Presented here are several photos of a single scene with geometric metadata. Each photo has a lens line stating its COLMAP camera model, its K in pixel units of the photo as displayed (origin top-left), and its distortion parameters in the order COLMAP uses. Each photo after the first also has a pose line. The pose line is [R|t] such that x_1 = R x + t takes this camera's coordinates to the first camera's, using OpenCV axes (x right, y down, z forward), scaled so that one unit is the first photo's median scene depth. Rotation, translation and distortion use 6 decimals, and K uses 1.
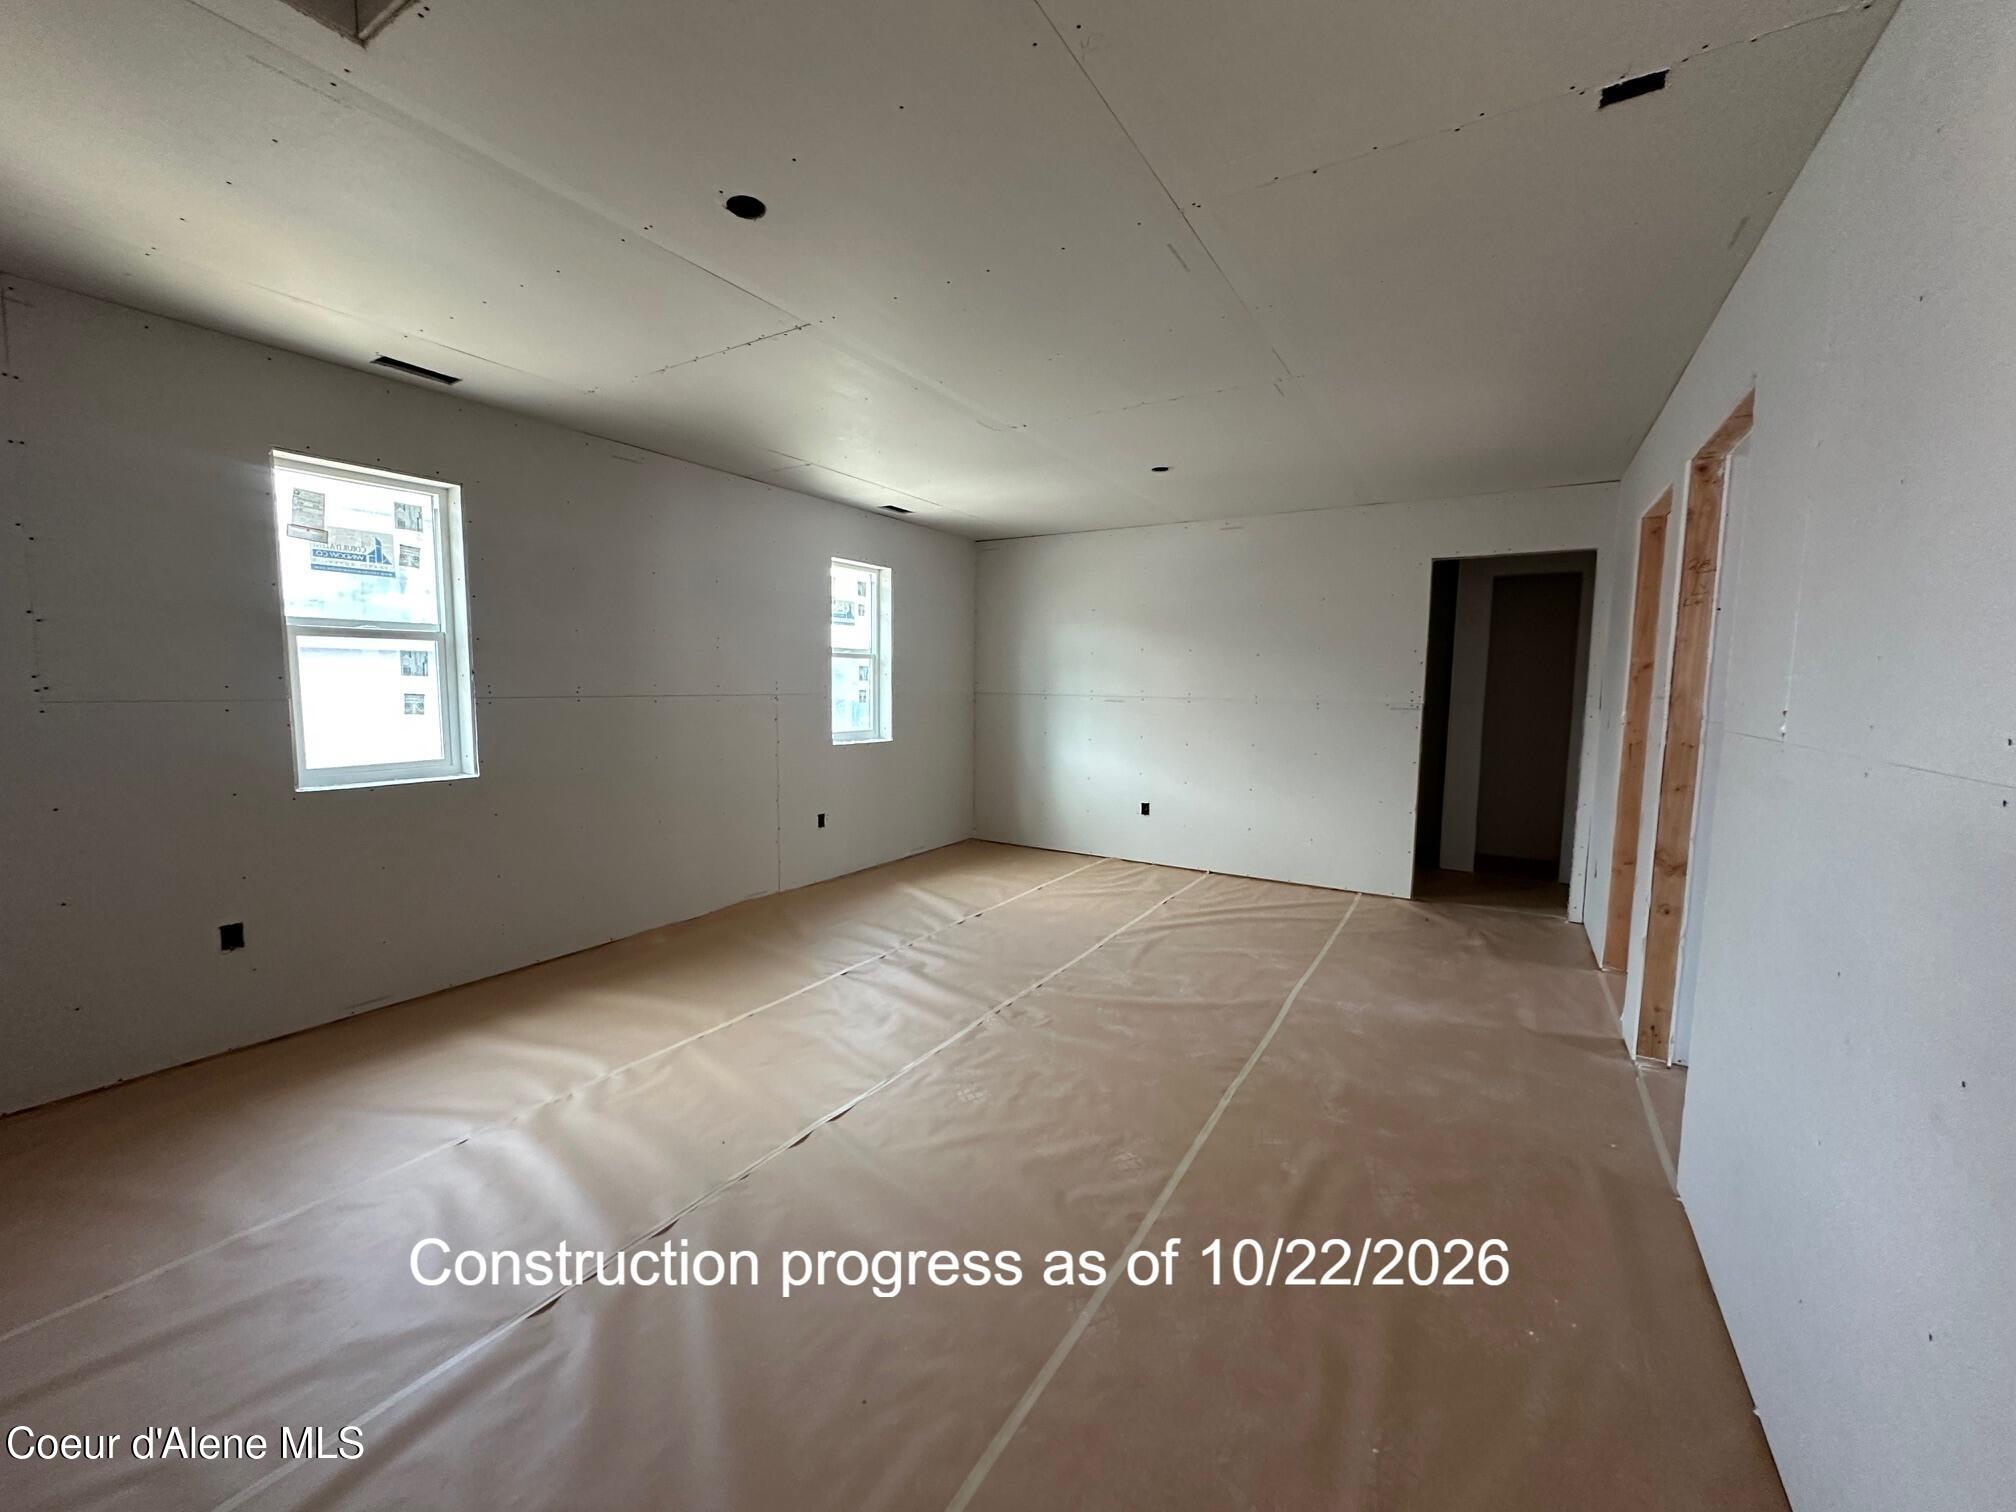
lens RADIAL K [[828.8, 0, 1013.6], [0, 828.8, 758.5], [0, 0, 1]] dist [0.009811, -0.000137]
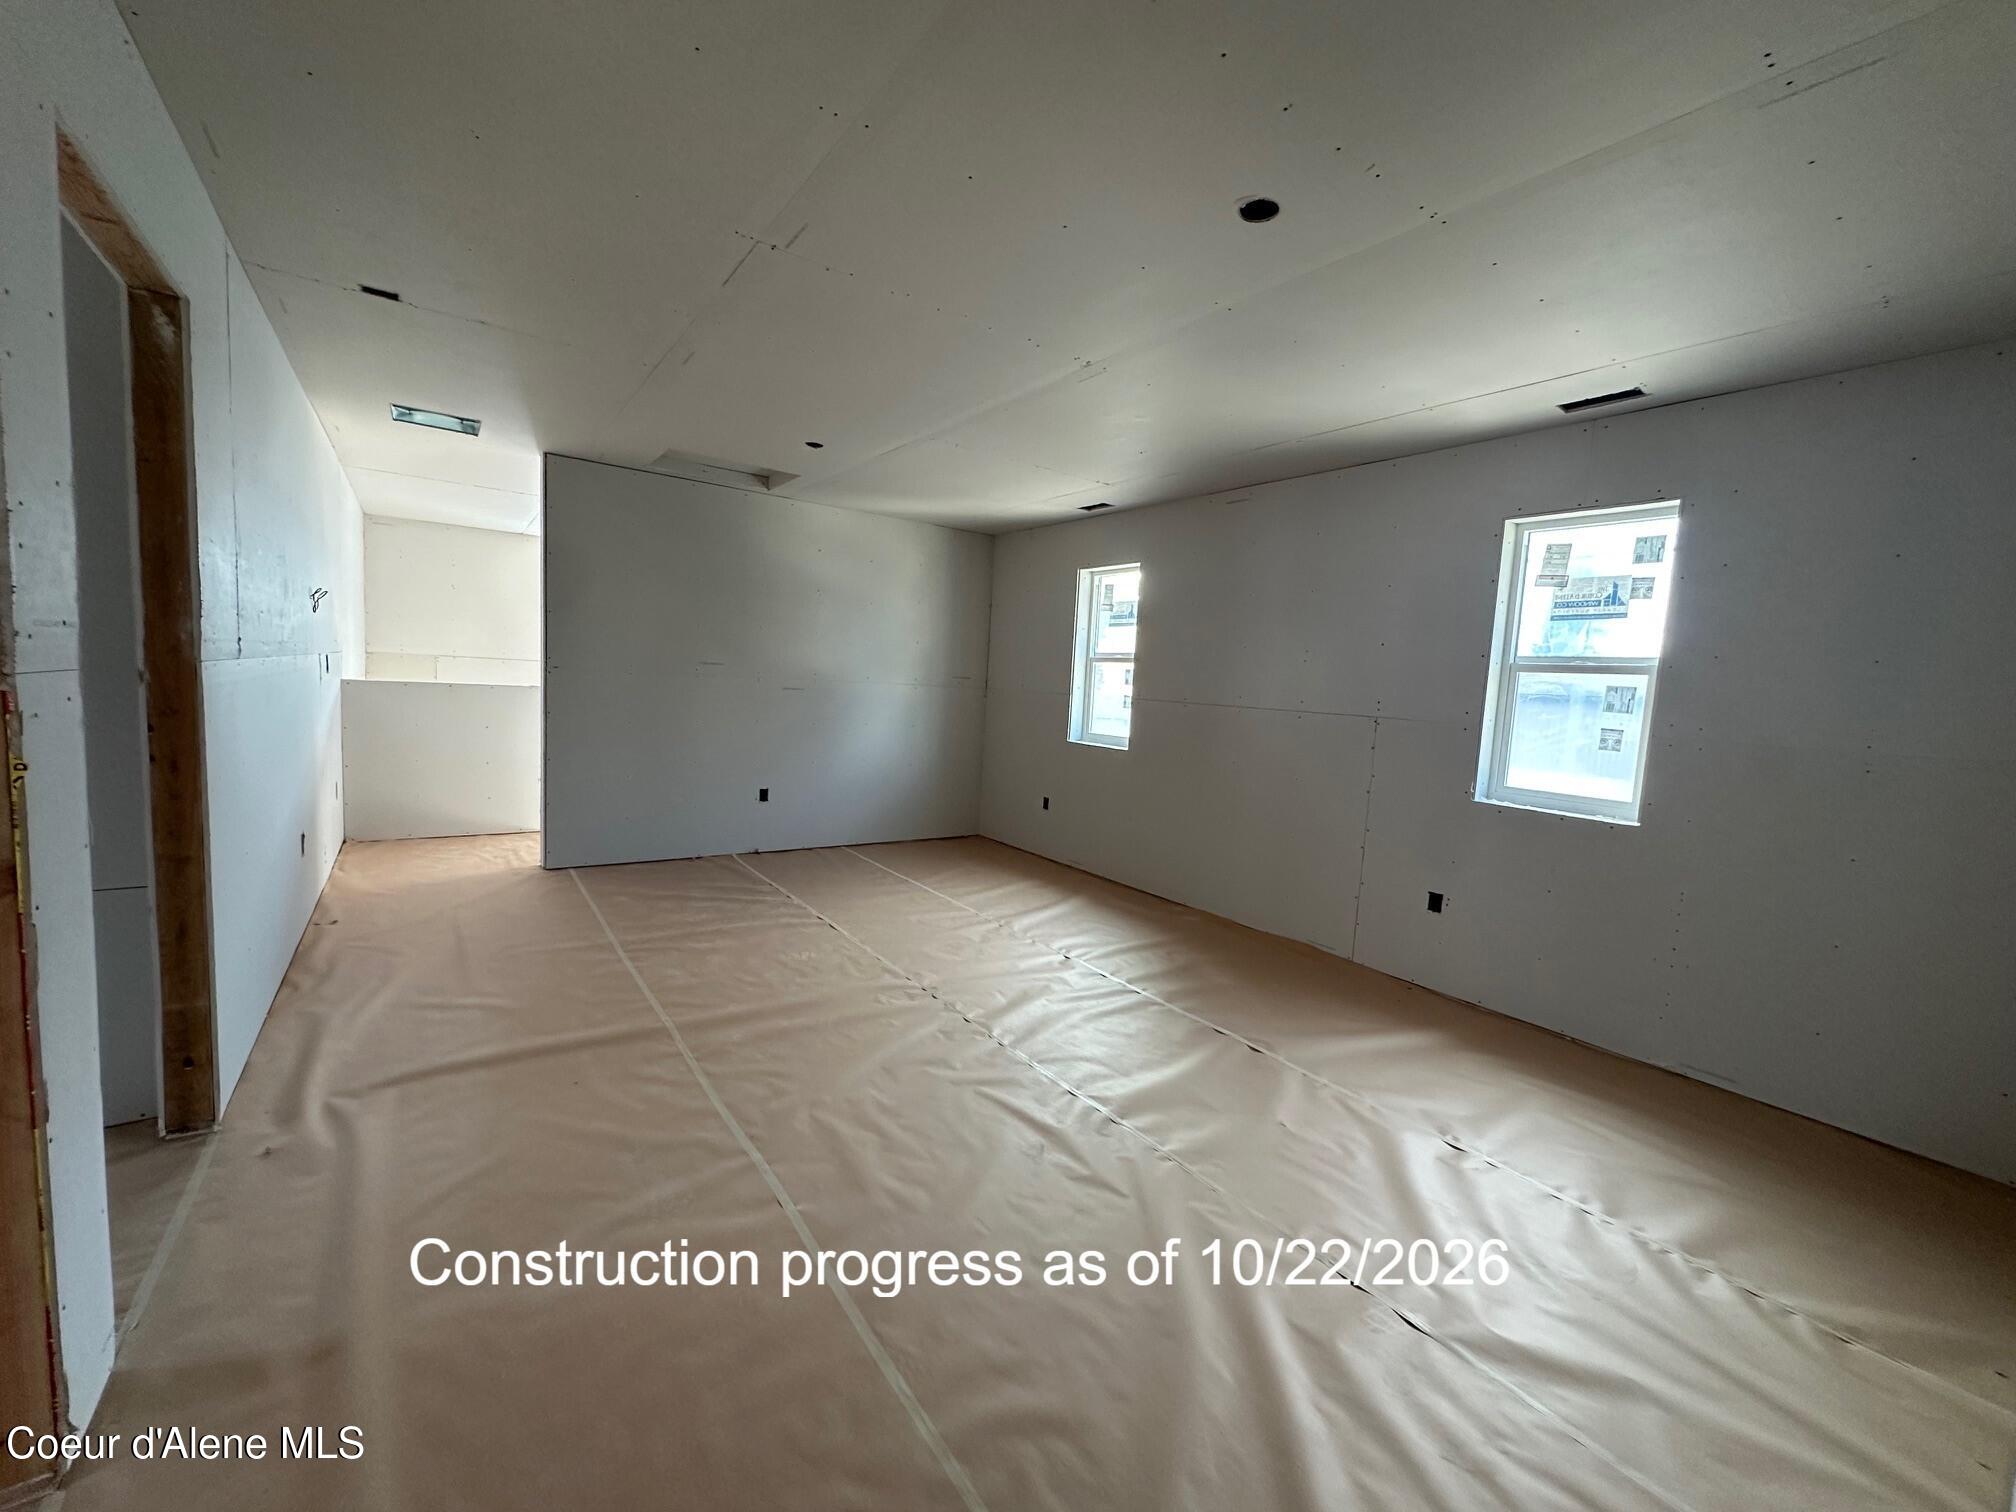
lens RADIAL K [[828.8, 0, 1013.6], [0, 828.8, 758.5], [0, 0, 1]] dist [0.009811, -0.000137]
pose [[-0.398215, 0.057281, -0.915502, 0.511876], [-0.142333, 0.982102, 0.123358, -0.074630], [0.906182, 0.179429, -0.382935, 0.855623]]
